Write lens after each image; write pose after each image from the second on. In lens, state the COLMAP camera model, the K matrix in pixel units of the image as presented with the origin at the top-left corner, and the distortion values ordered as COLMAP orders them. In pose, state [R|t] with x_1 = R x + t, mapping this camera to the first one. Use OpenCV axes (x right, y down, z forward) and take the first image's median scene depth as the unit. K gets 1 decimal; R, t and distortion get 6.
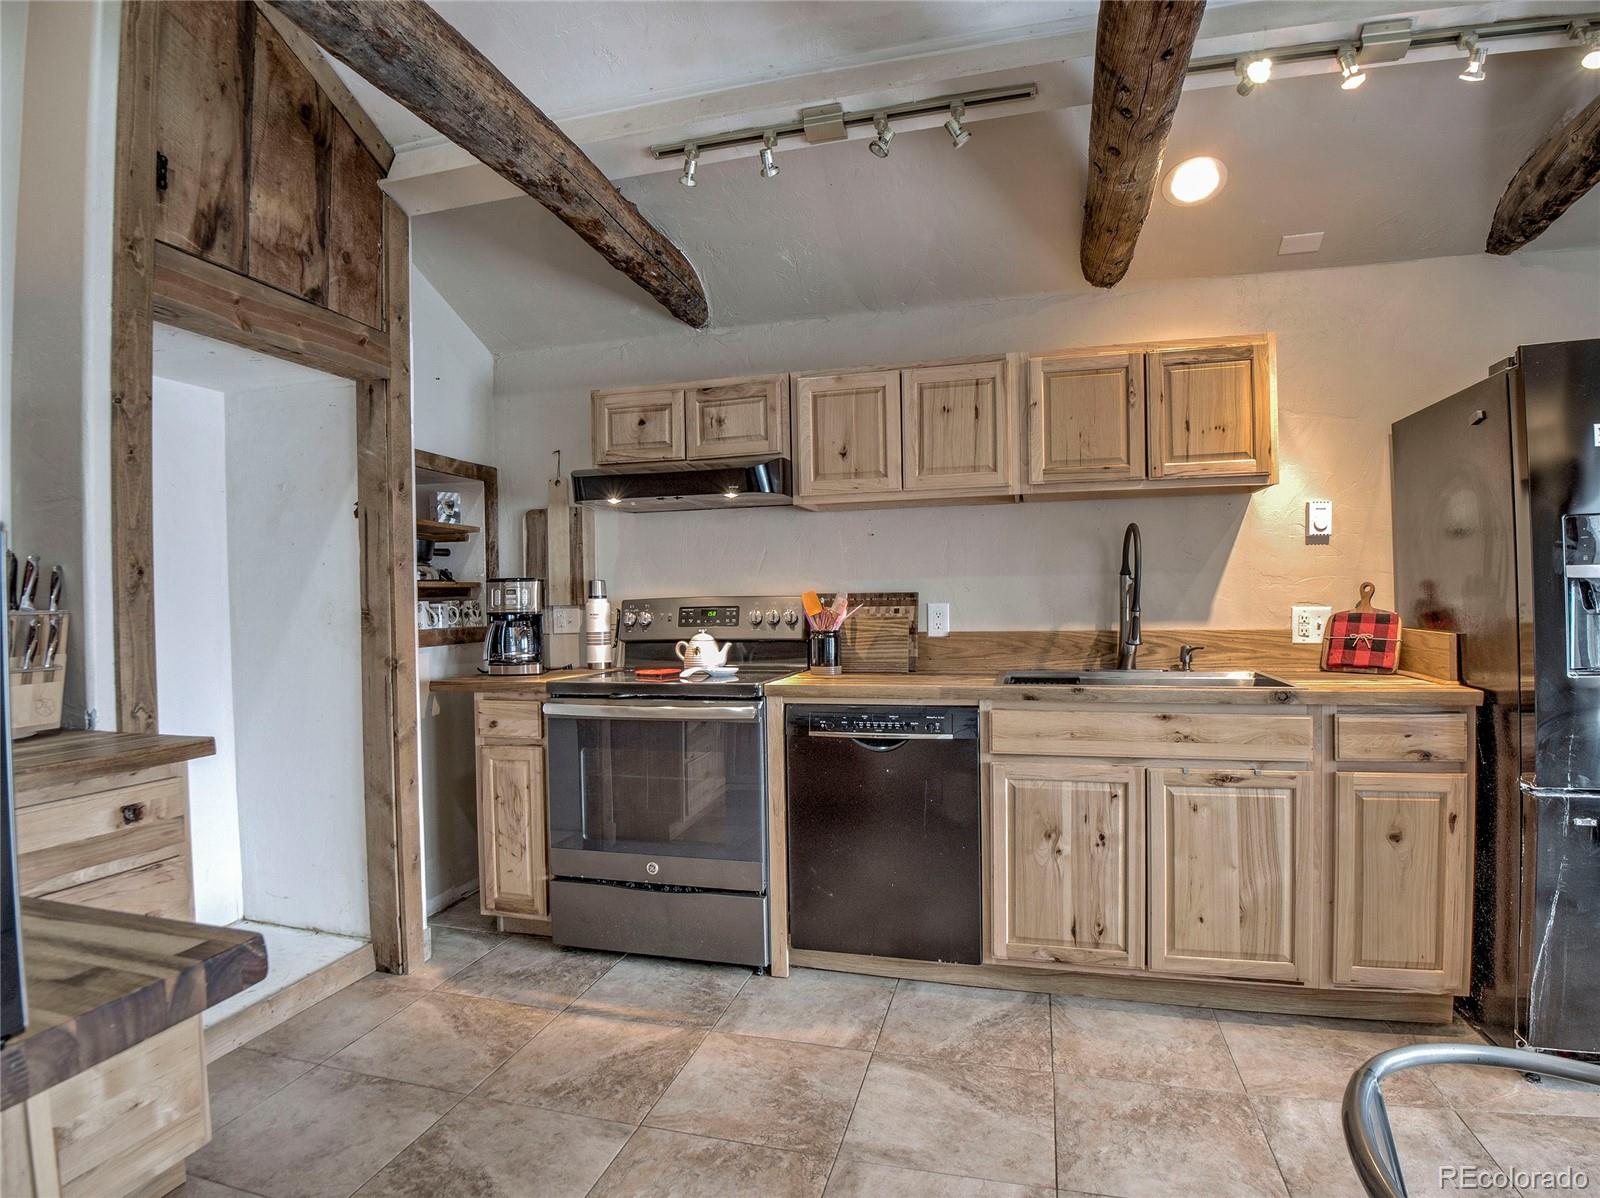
lens RADIAL K [[871.2, 0, 793.1], [0, 871.2, 608.7], [0, 0, 1]] dist [-0.040286, -0.015028]
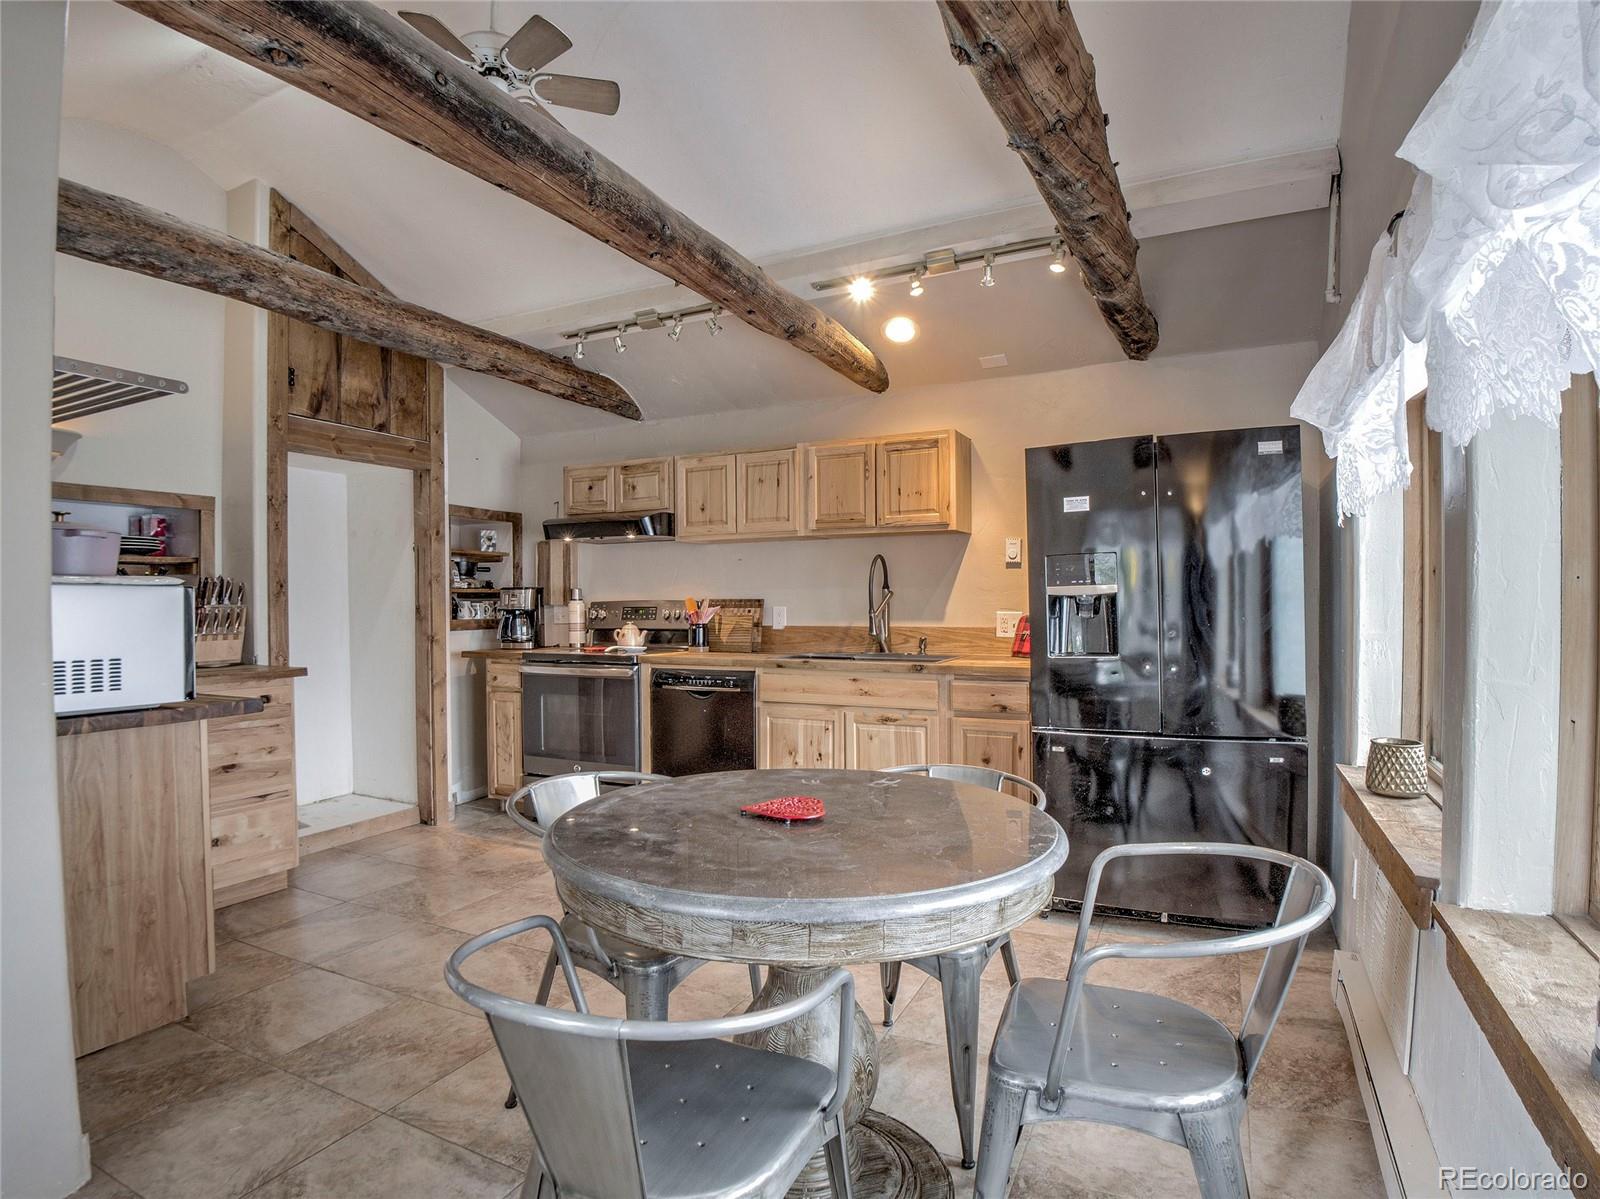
lens RADIAL K [[851.3, 0, 791.0], [0, 851.3, 610.3], [0, 0, 1]] dist [-0.035339, -0.021955]
pose [[0.982436, 0.012371, -0.186189, 0.537210], [-0.012188, 0.999923, 0.002127, -0.003617], [0.186201, 0.000180, 0.982512, -0.492927]]
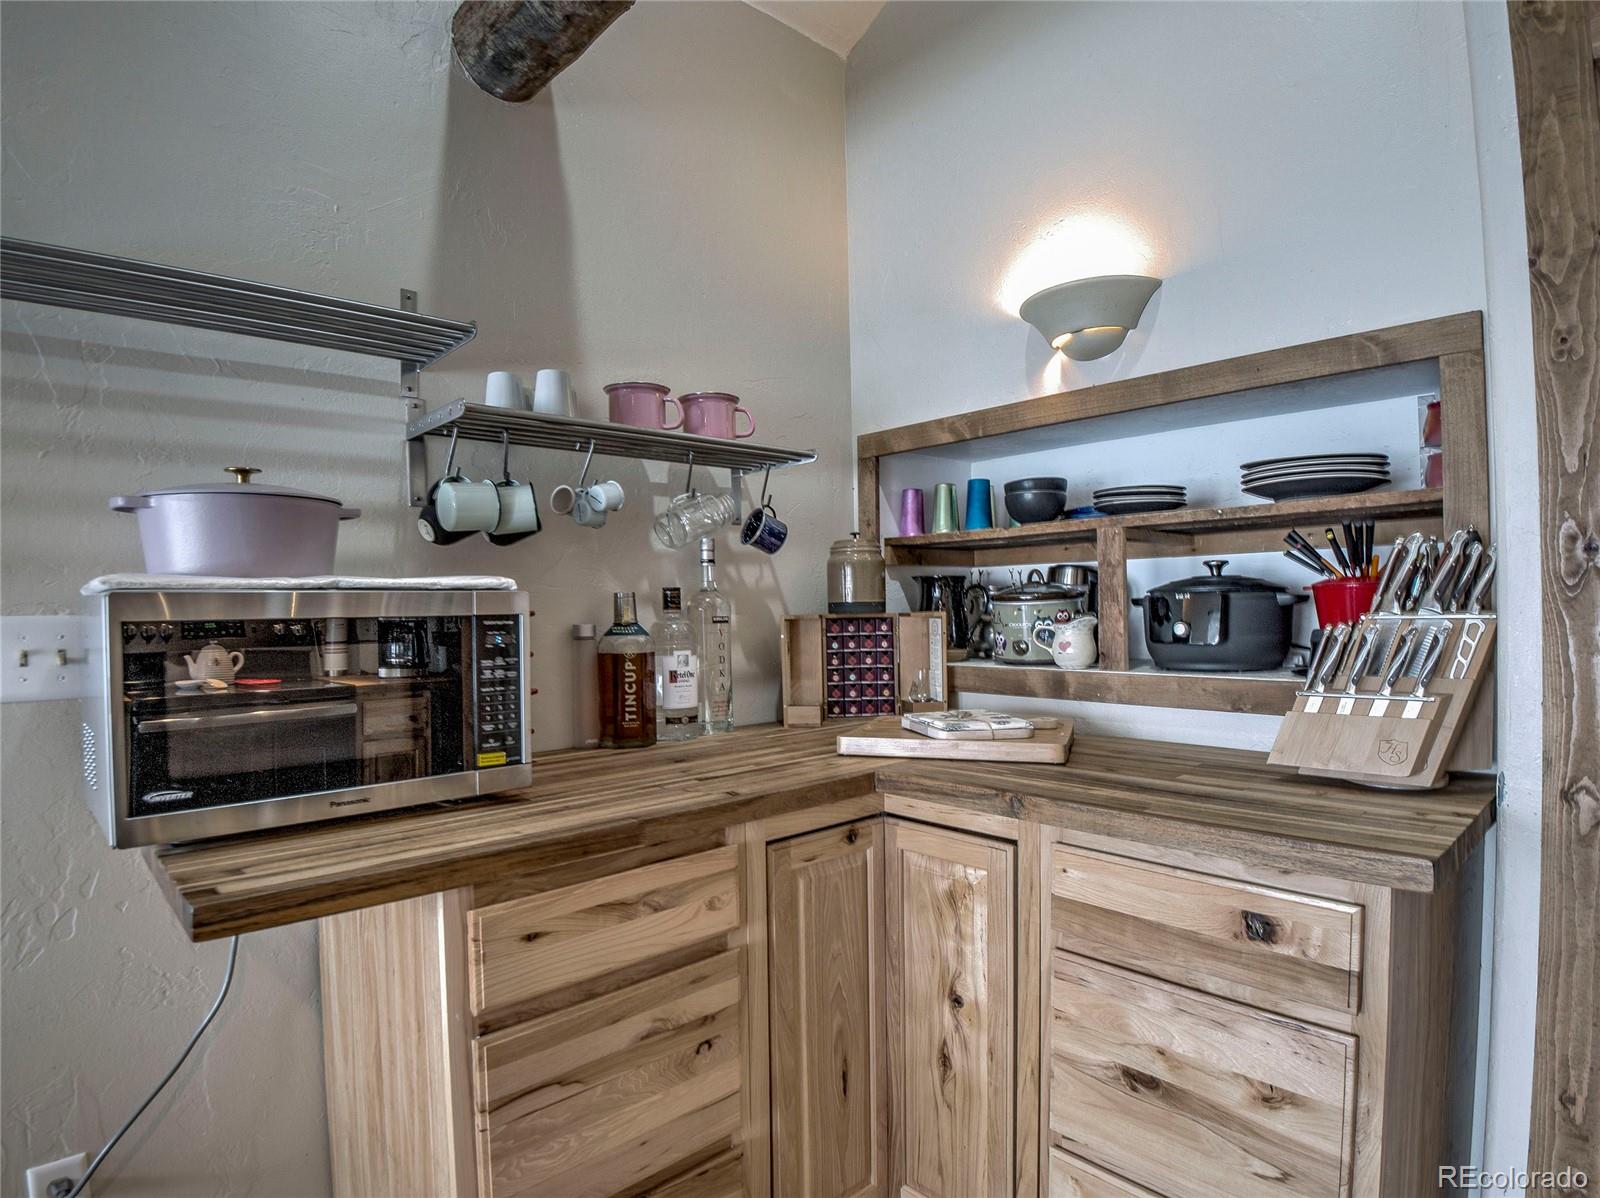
lens RADIAL K [[871.2, 0, 793.1], [0, 871.2, 608.7], [0, 0, 1]] dist [-0.040286, -0.015028]
pose [[-0.527612, 0.025005, -0.849117, -0.016597], [0.011774, 0.999686, 0.022123, -0.015018], [0.849404, 0.001675, -0.527741, 0.595540]]
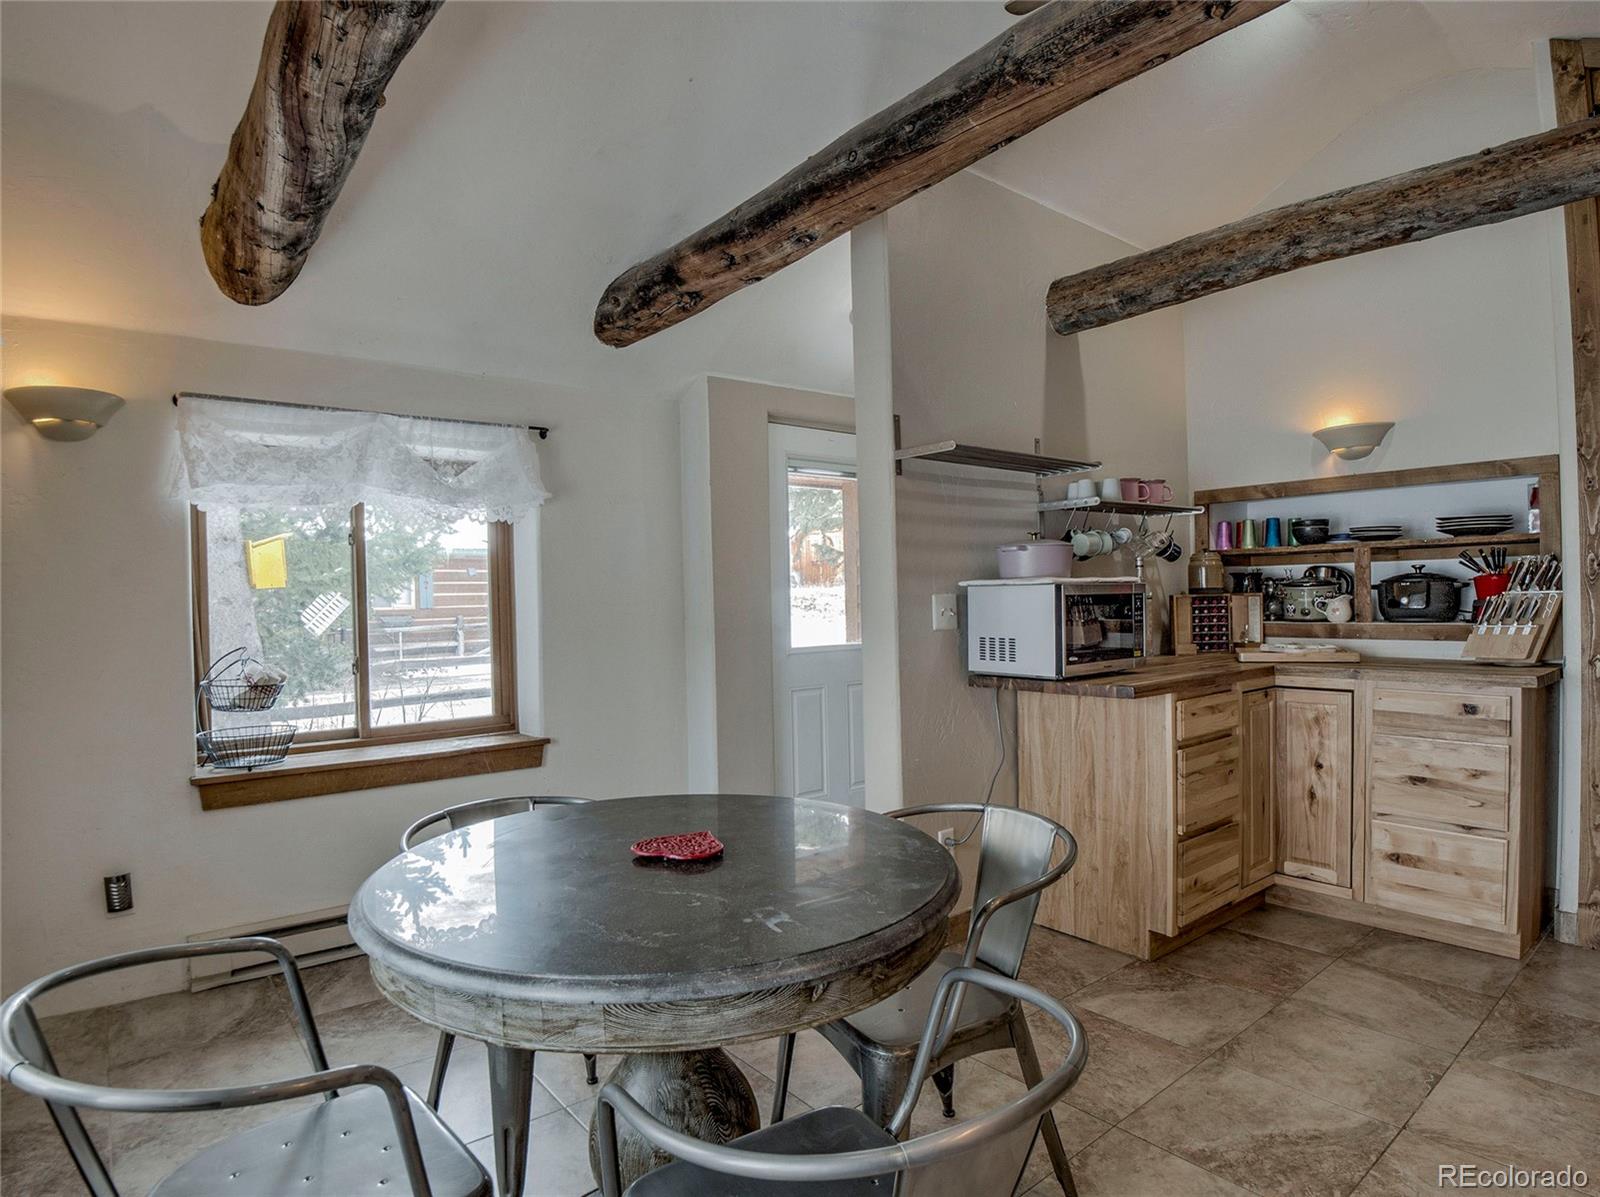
lens RADIAL K [[878.0, 0, 799.9], [0, 878.0, 608.6], [0, 0, 1]] dist [-0.035989, -0.020234]
pose [[-0.581754, 0.038100, -0.812472, 0.829917], [0.018585, 0.999264, 0.033551, -0.029073], [0.813153, 0.004419, -0.582034, 0.511991]]
